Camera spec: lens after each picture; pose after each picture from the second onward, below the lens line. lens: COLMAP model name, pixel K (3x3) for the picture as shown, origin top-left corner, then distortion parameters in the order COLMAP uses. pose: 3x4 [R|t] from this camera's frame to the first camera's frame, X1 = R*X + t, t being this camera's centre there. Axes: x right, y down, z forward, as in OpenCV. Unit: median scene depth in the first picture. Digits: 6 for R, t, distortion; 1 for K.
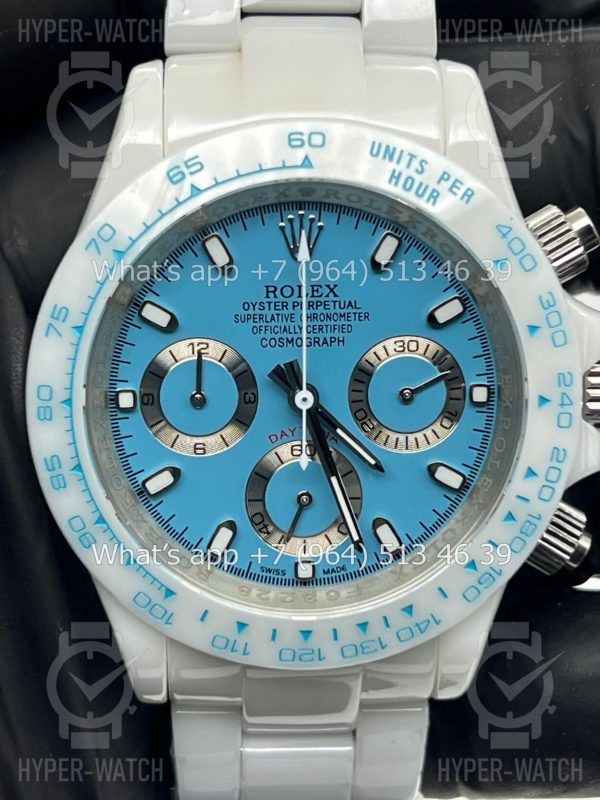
lens RADIAL K [[1885.3, 0, 286.0], [0, 1885.3, 399.1], [0, 0, 1]] dist [0.180869, 0.000000]
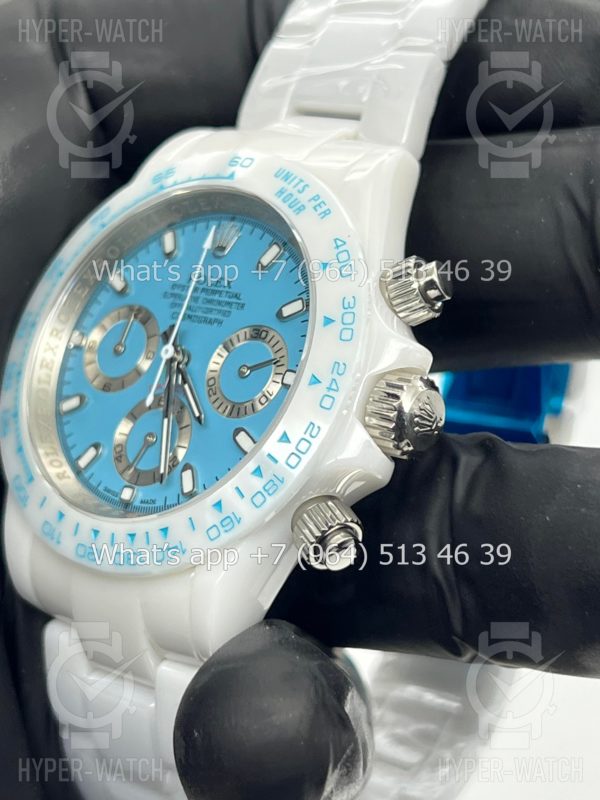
lens RADIAL K [[1885.3, 0, 294.6], [0, 1885.3, 394.5], [0, 0, 1]] dist [0.180869, 0.000000]
pose [[0.735792, 0.138313, -0.662932, 0.874345], [-0.408076, 0.871787, -0.271038, 0.318444], [0.540447, 0.469955, 0.697896, 0.204388]]
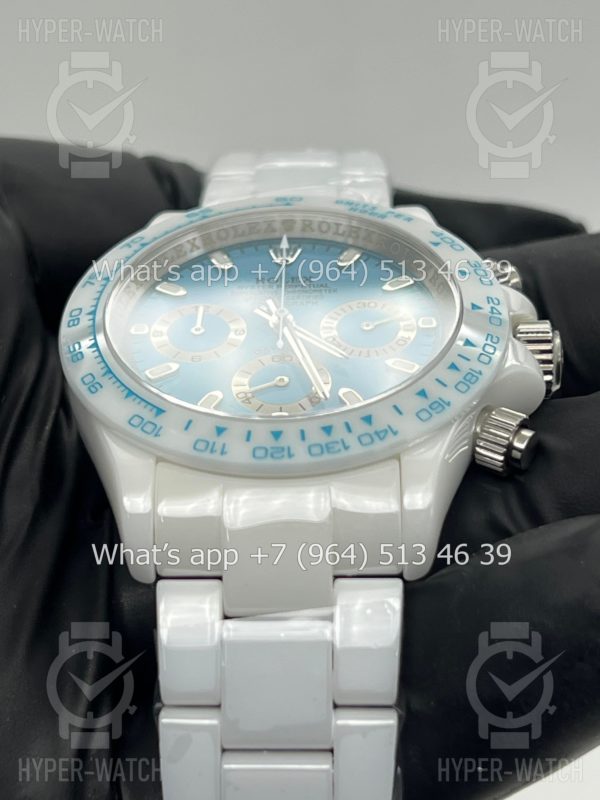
lens RADIAL K [[1885.3, 0, 297.3], [0, 1885.3, 401.6], [0, 0, 1]] dist [0.180869, 0.000000]
pose [[0.996144, -0.050573, -0.071687, 0.104710], [-0.033057, 0.540527, -0.840677, 1.062488], [0.081265, 0.839805, 0.536771, 0.380866]]
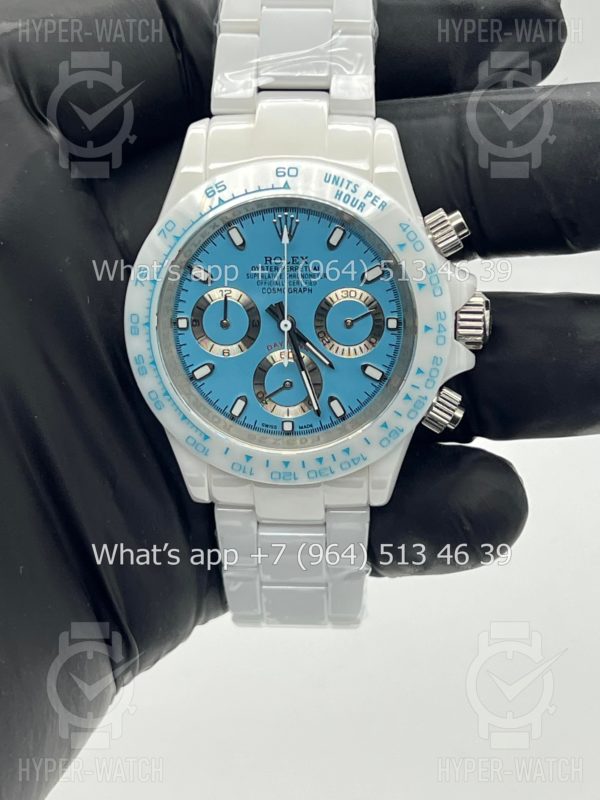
lens RADIAL K [[1885.3, 0, 291.8], [0, 1885.3, 416.2], [0, 0, 1]] dist [0.180869, 0.000000]
pose [[0.992665, 0.024791, -0.118330, 0.215189], [-0.015923, 0.997033, 0.075314, -0.045505], [0.119846, -0.072878, 0.990114, -0.673050]]
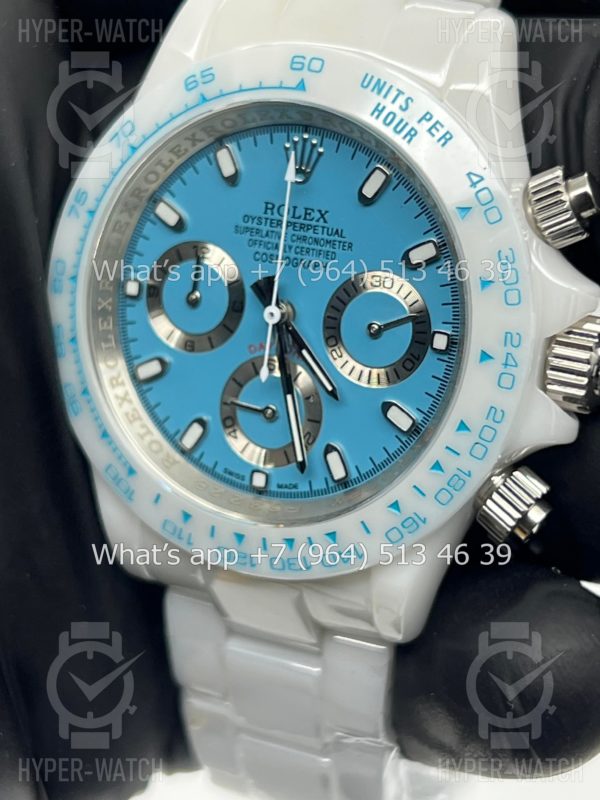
lens RADIAL K [[1885.3, 0, 314.3], [0, 1885.3, 409.3], [0, 0, 1]] dist [0.180869, 0.000000]
pose [[0.884065, 0.188990, -0.427448, 0.479627], [-0.192124, 0.980701, 0.036246, 0.009253], [0.426049, 0.050079, 0.903313, 0.074056]]
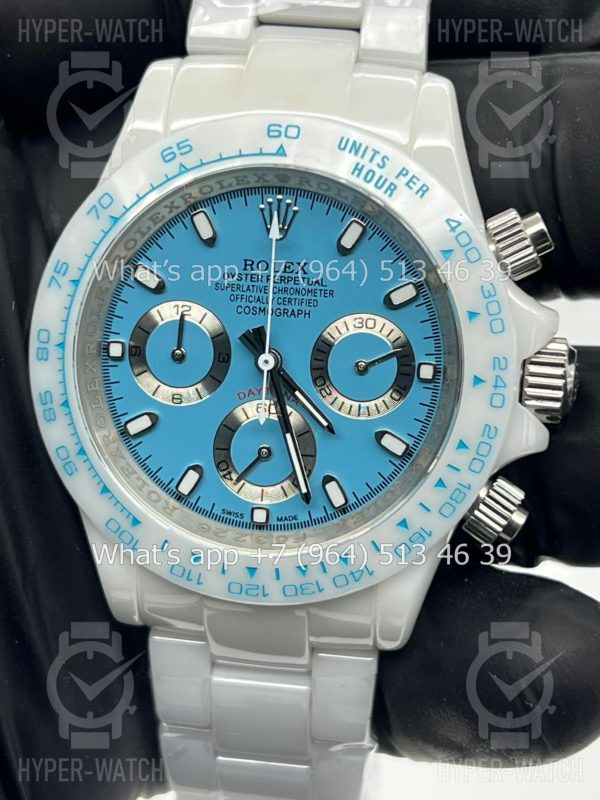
lens RADIAL K [[1885.3, 0, 307.1], [0, 1885.3, 403.7], [0, 0, 1]] dist [0.180869, 0.000000]
pose [[0.980837, 0.086660, -0.174497, 0.230328], [-0.093180, 0.995212, -0.029509, 0.055755], [0.171104, 0.045203, 0.984215, -0.102318]]
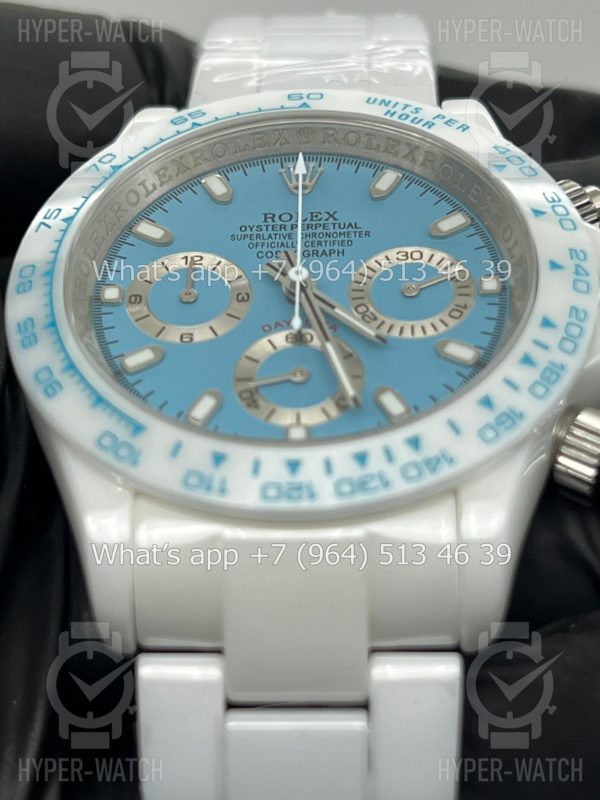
lens RADIAL K [[1885.3, 0, 284.6], [0, 1885.3, 402.9], [0, 0, 1]] dist [0.180869, 0.000000]
pose [[0.995359, -0.041107, -0.087008, 0.081439], [-0.037014, 0.671064, -0.740475, 0.733814], [0.088826, 0.740259, 0.666428, 0.415999]]
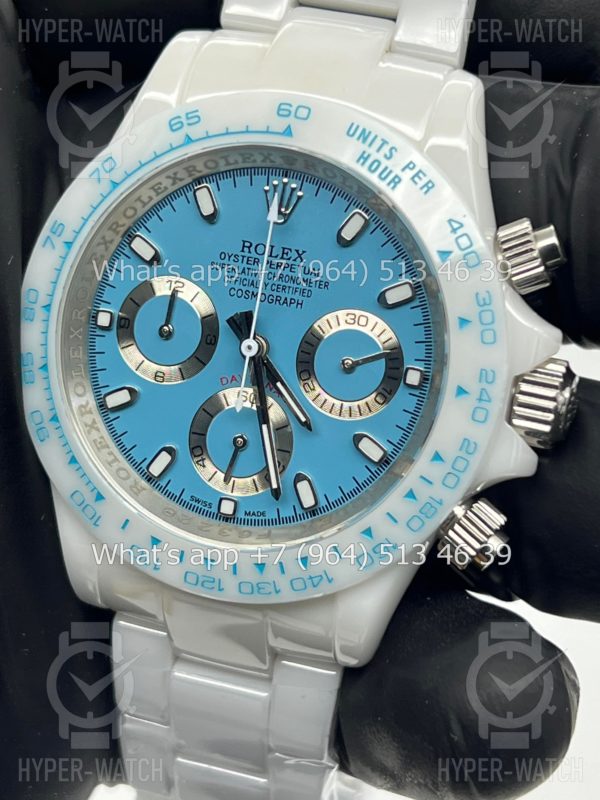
lens RADIAL K [[1885.3, 0, 317.6], [0, 1885.3, 408.2], [0, 0, 1]] dist [0.180869, 0.000000]
pose [[0.936932, 0.196385, -0.289121, 0.363276], [-0.217709, 0.975057, -0.043207, 0.071988], [0.273424, 0.103426, 0.956317, -0.021743]]
